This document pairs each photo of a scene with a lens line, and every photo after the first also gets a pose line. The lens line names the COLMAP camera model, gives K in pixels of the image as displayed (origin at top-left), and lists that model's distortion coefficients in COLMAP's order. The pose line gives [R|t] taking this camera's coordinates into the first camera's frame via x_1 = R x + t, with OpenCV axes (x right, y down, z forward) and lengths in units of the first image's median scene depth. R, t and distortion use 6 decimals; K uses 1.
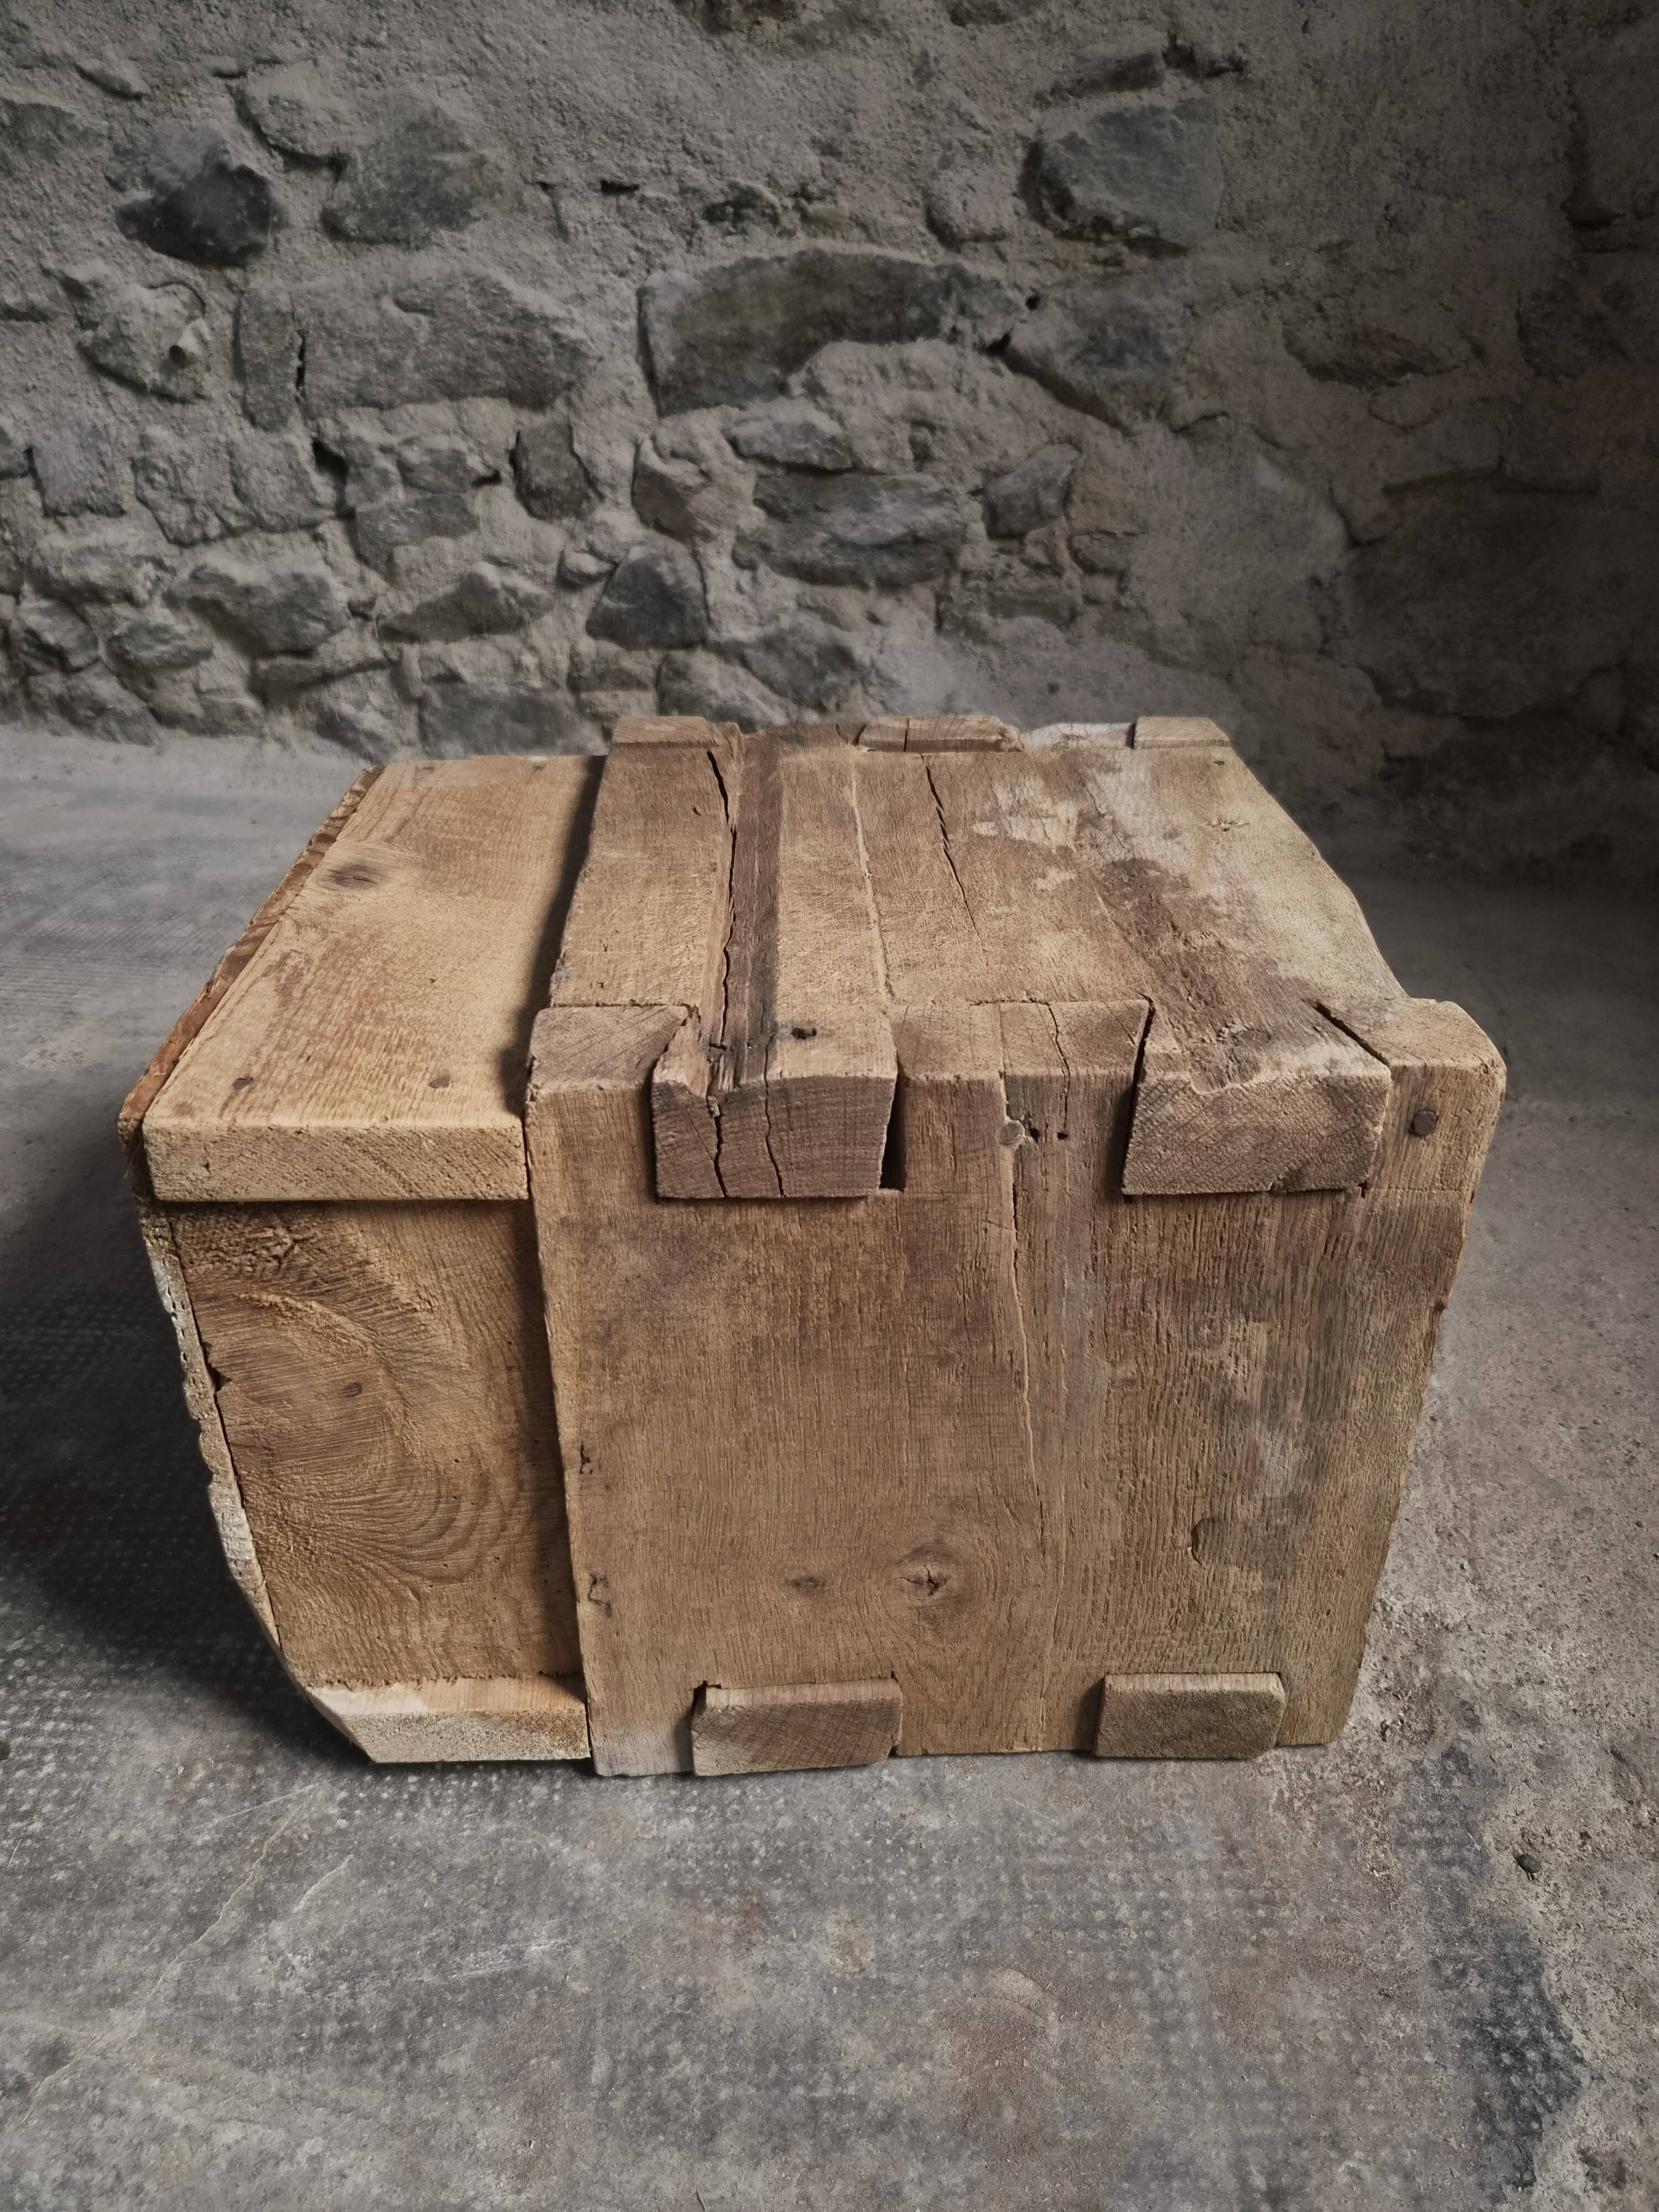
lens RADIAL K [[1506.0, 0, 840.8], [0, 1506.0, 1105.8], [0, 0, 1]] dist [0.049128, -0.043604]
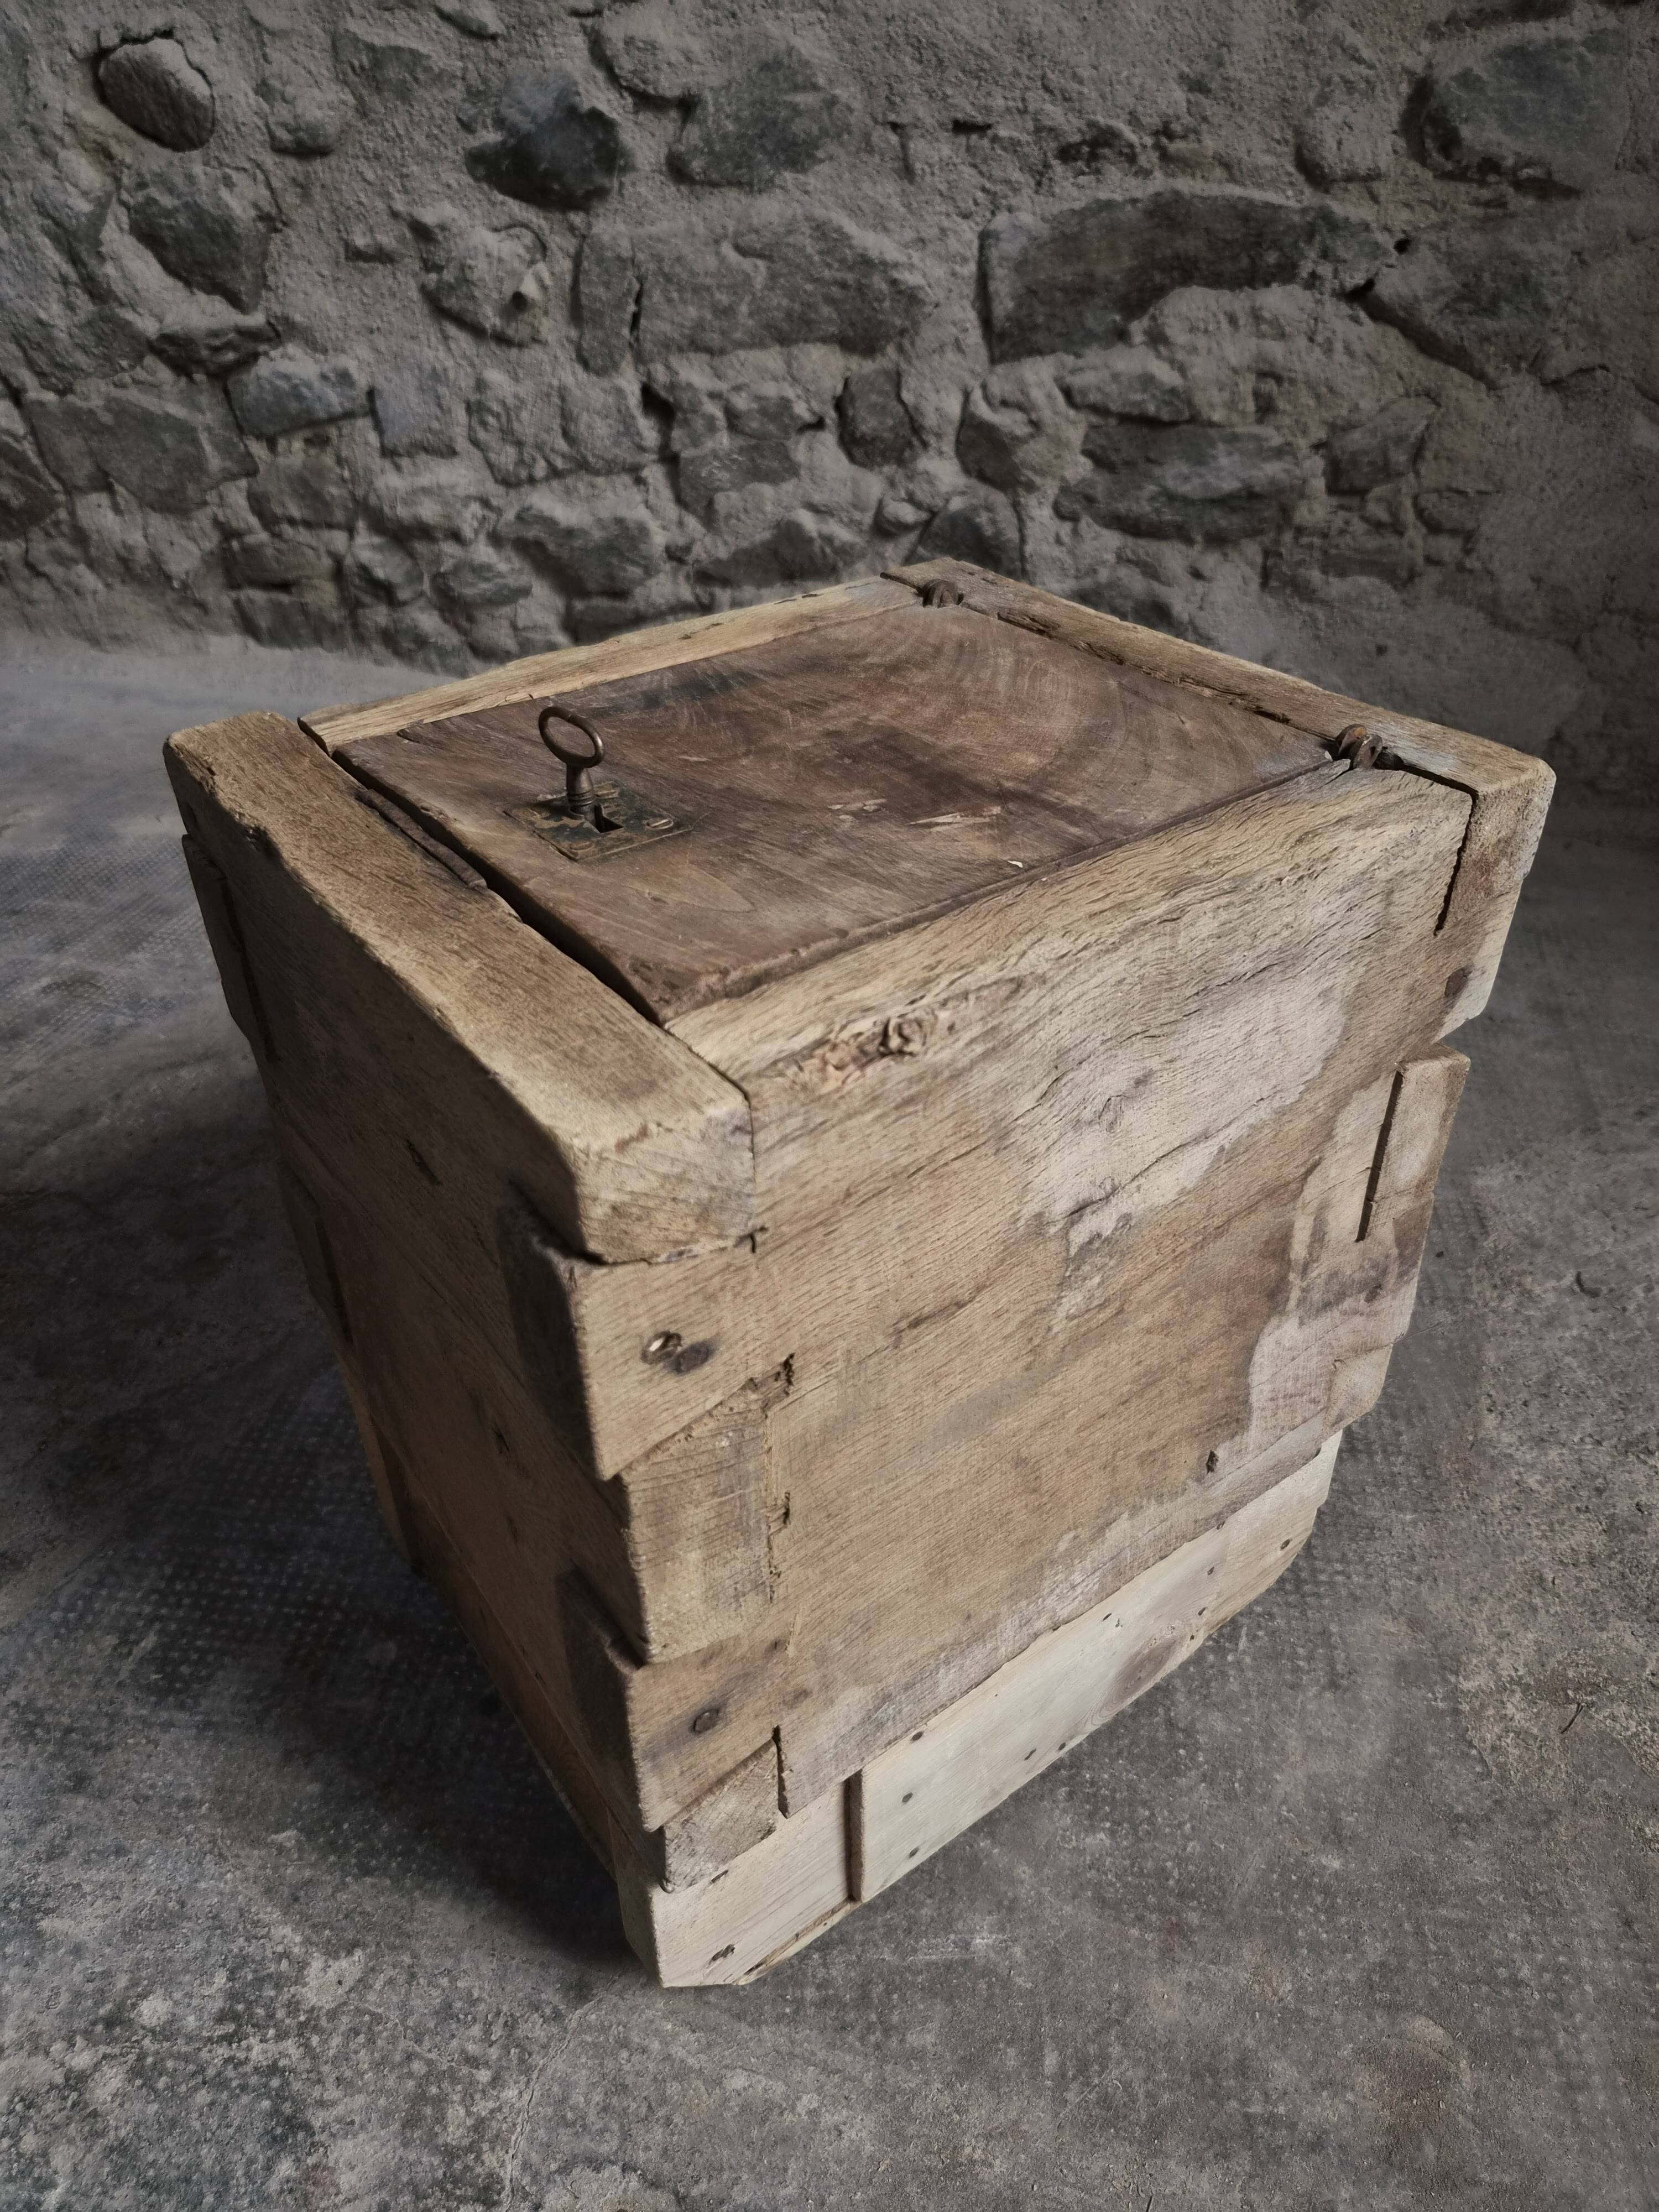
lens RADIAL K [[1506.0, 0, 840.8], [0, 1506.0, 1105.8], [0, 0, 1]] dist [0.049128, -0.043604]
pose [[0.992307, 0.054845, -0.110988, -0.084349], [-0.044846, 0.994871, 0.090672, -0.062898], [0.115392, -0.084997, 0.989677, -0.028458]]
